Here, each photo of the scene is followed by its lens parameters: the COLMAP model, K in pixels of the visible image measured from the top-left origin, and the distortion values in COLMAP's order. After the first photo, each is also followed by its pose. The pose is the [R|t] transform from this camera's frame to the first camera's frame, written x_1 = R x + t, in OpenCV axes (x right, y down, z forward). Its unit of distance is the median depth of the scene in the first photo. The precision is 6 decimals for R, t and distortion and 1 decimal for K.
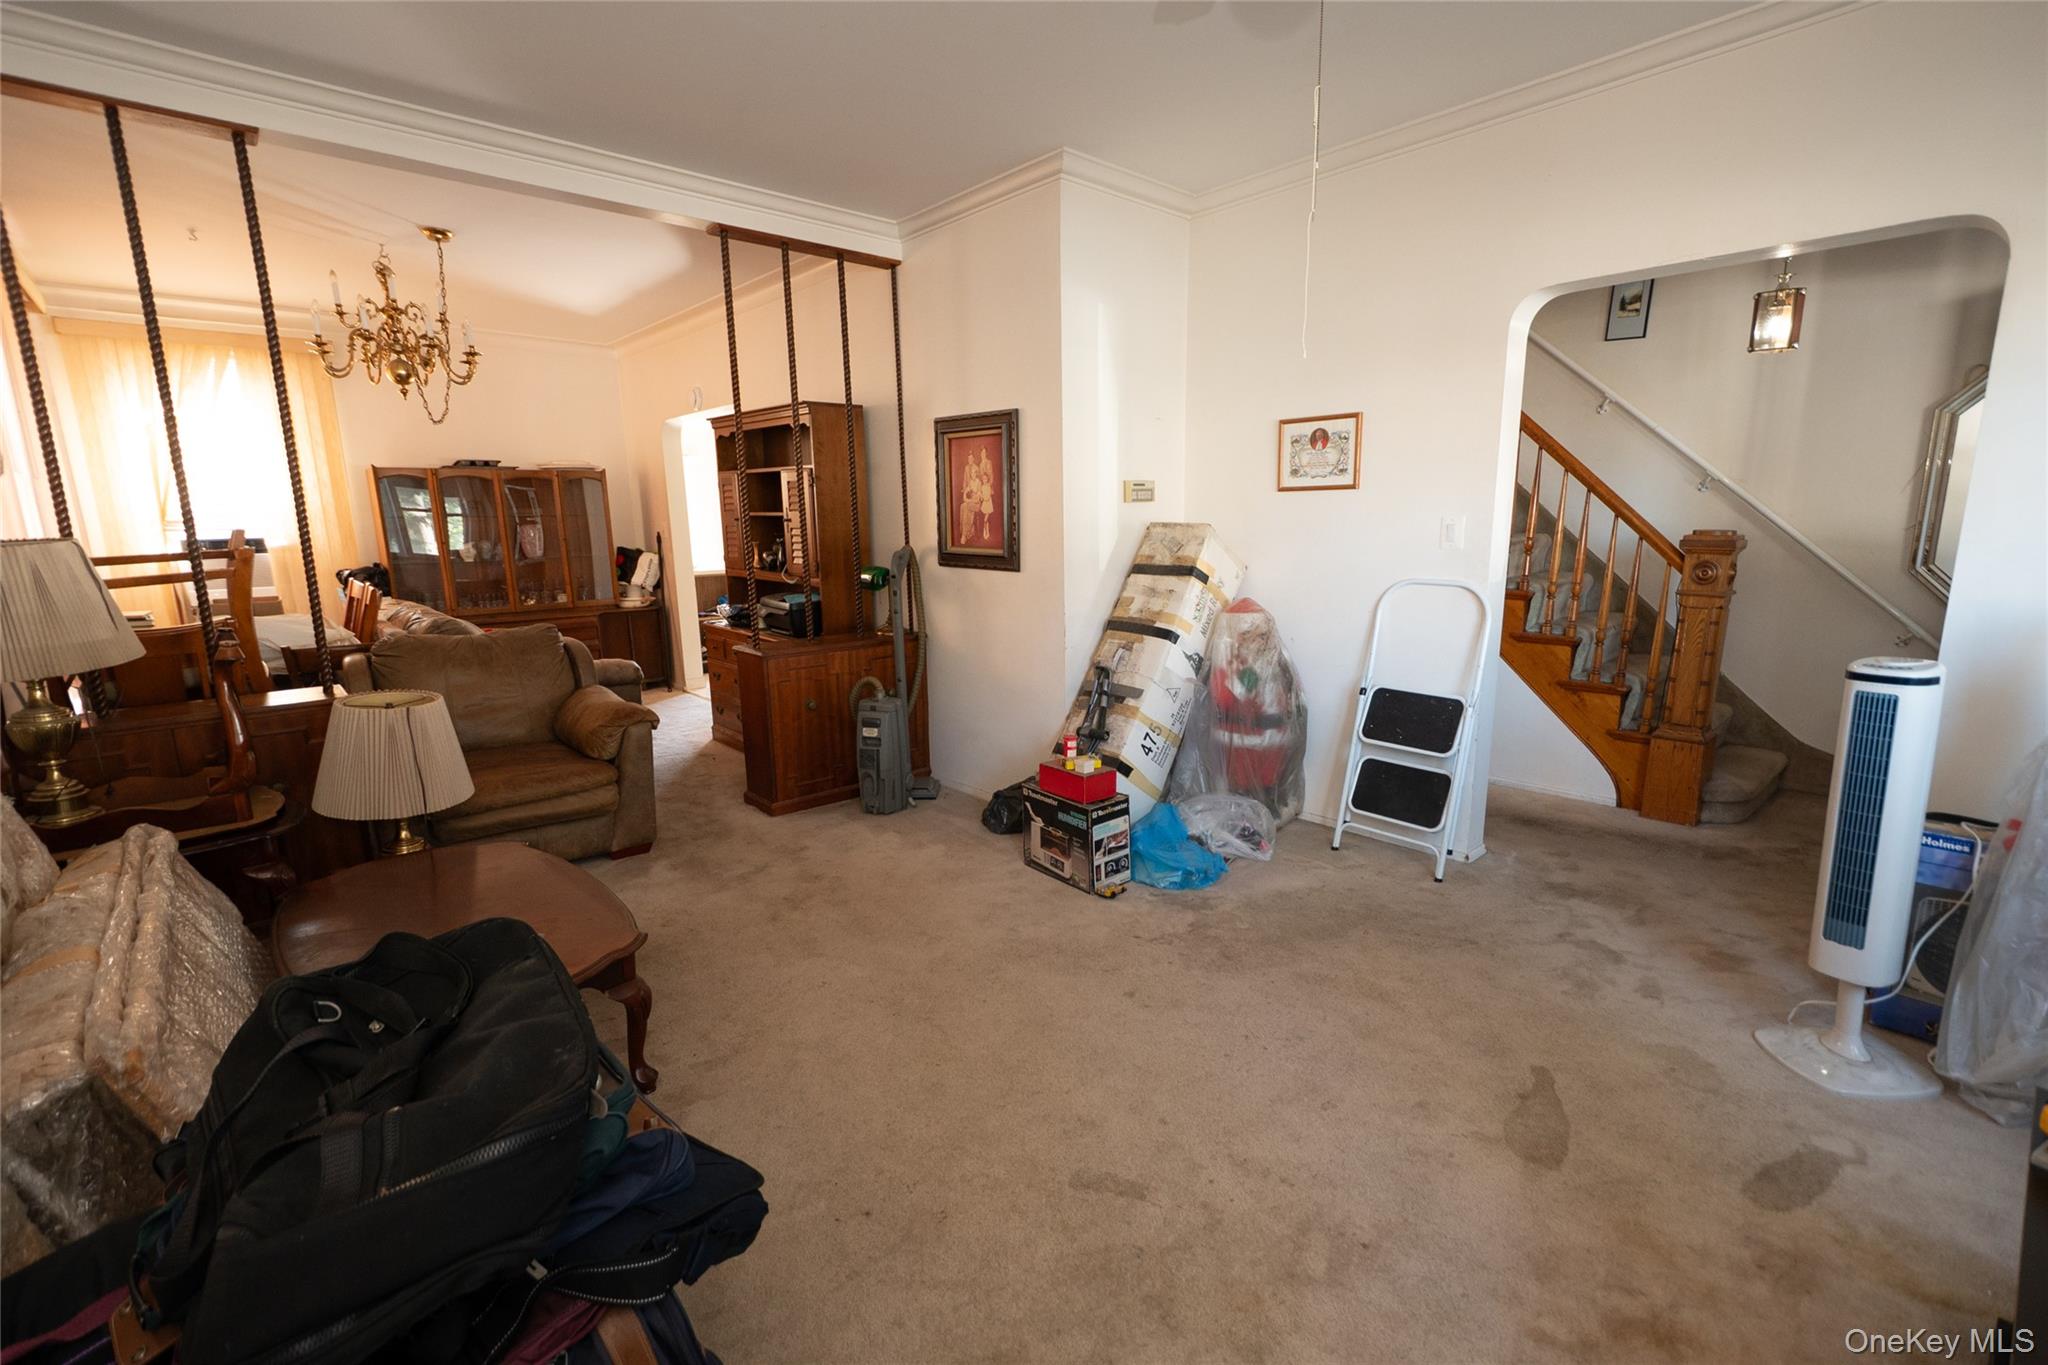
lens RADIAL K [[913.1, 0, 1038.1], [0, 913.1, 695.0], [0, 0, 1]] dist [0.013679, -0.008471]
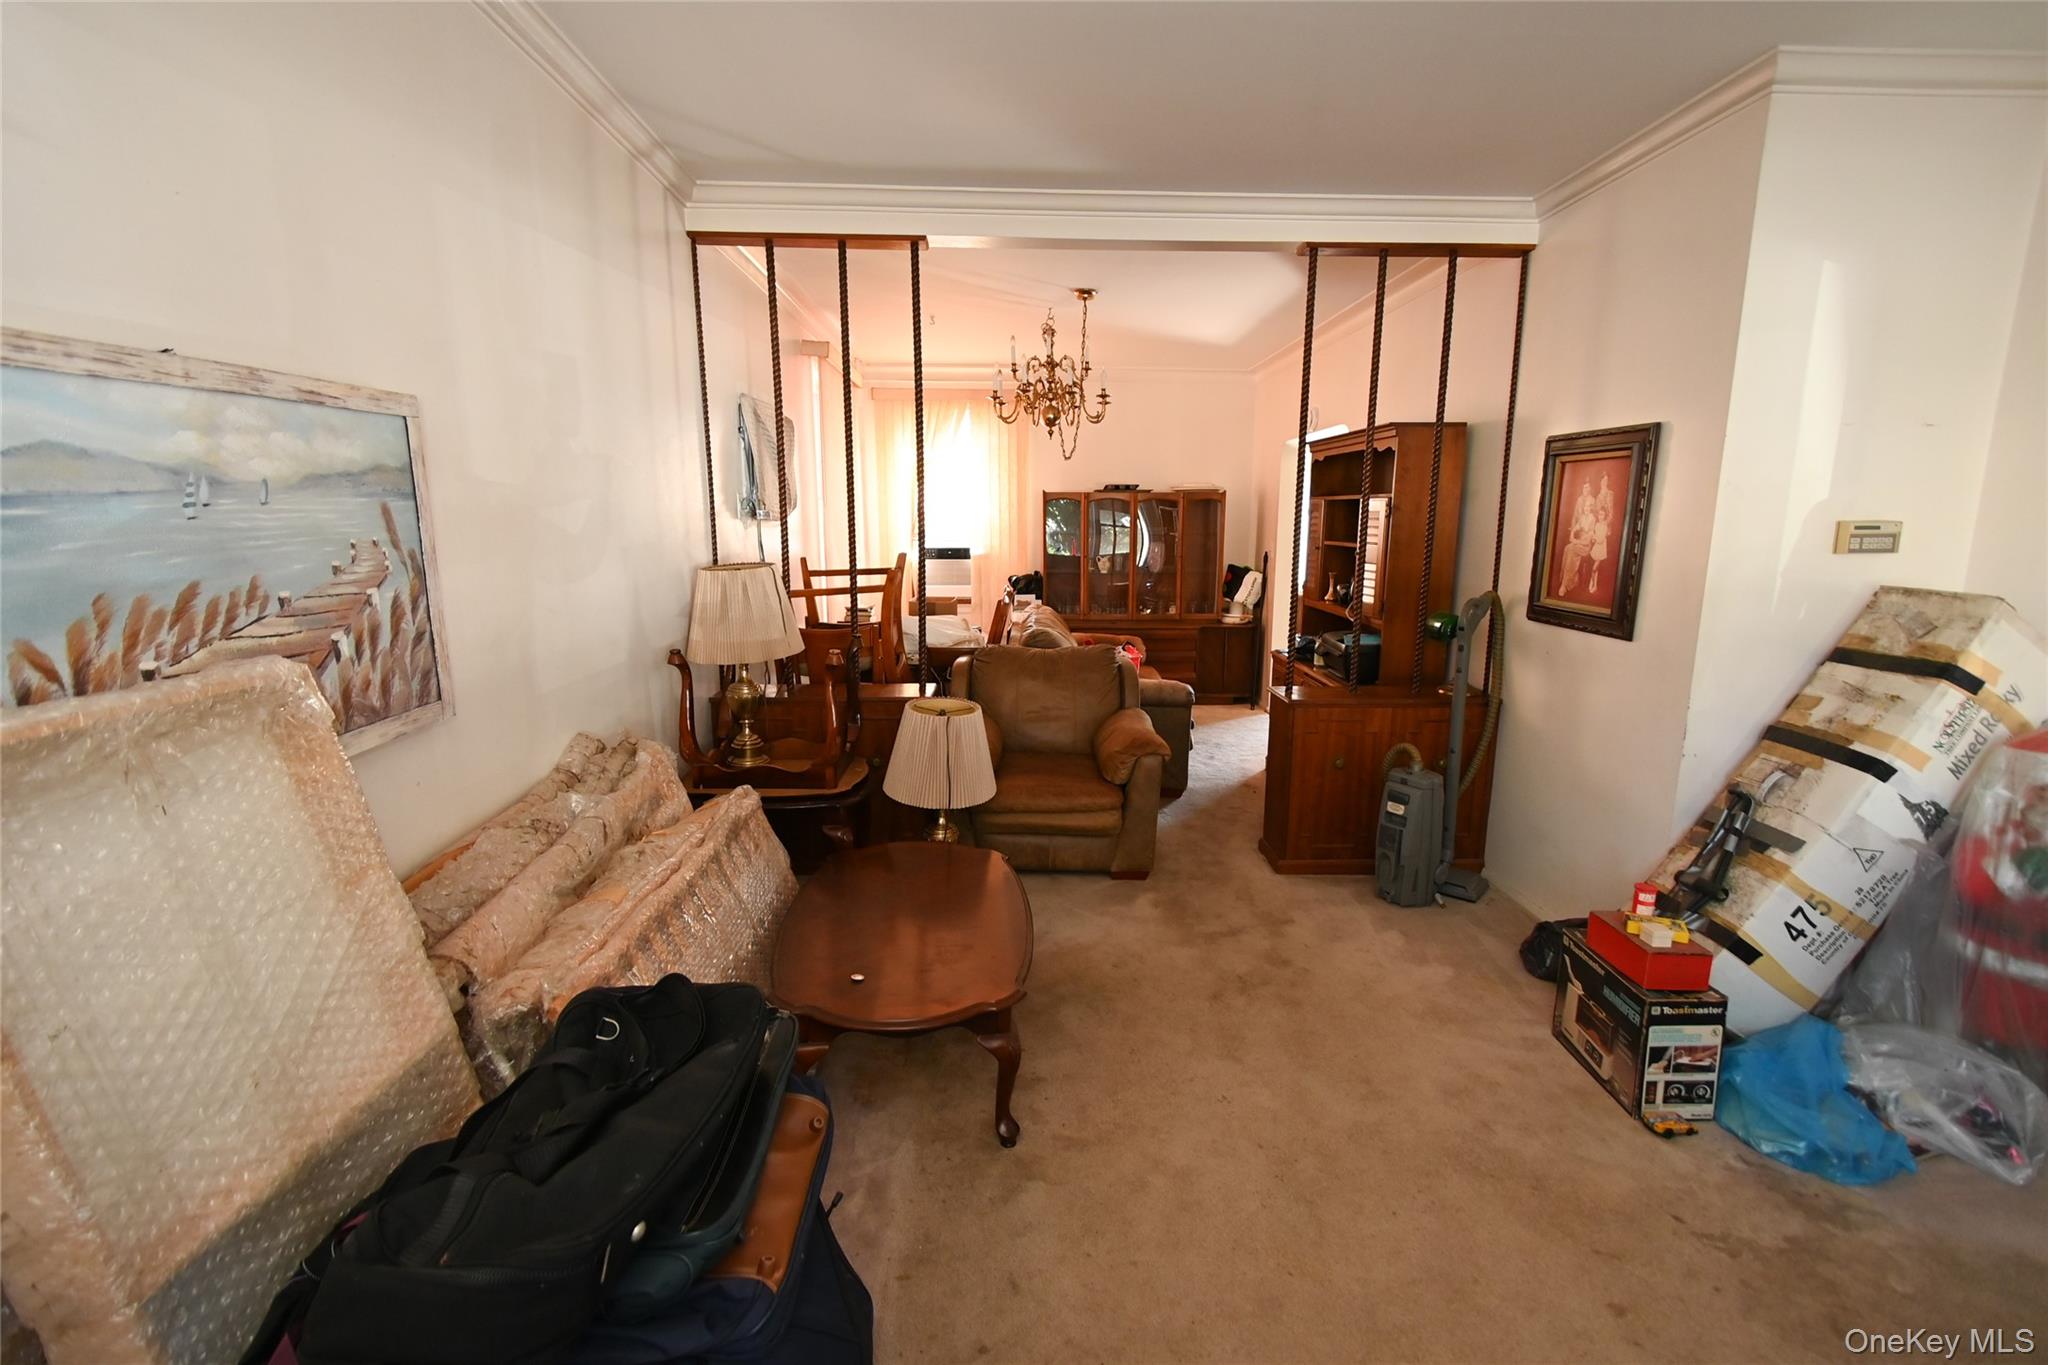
lens RADIAL K [[912.2, 0, 1029.0], [0, 912.2, 693.7], [0, 0, 1]] dist [0.009068, -0.008086]
pose [[0.758246, 0.137882, -0.637222, 0.093059], [-0.140856, 0.988943, 0.046379, -0.061026], [0.636571, 0.054590, 0.769283, 0.124558]]
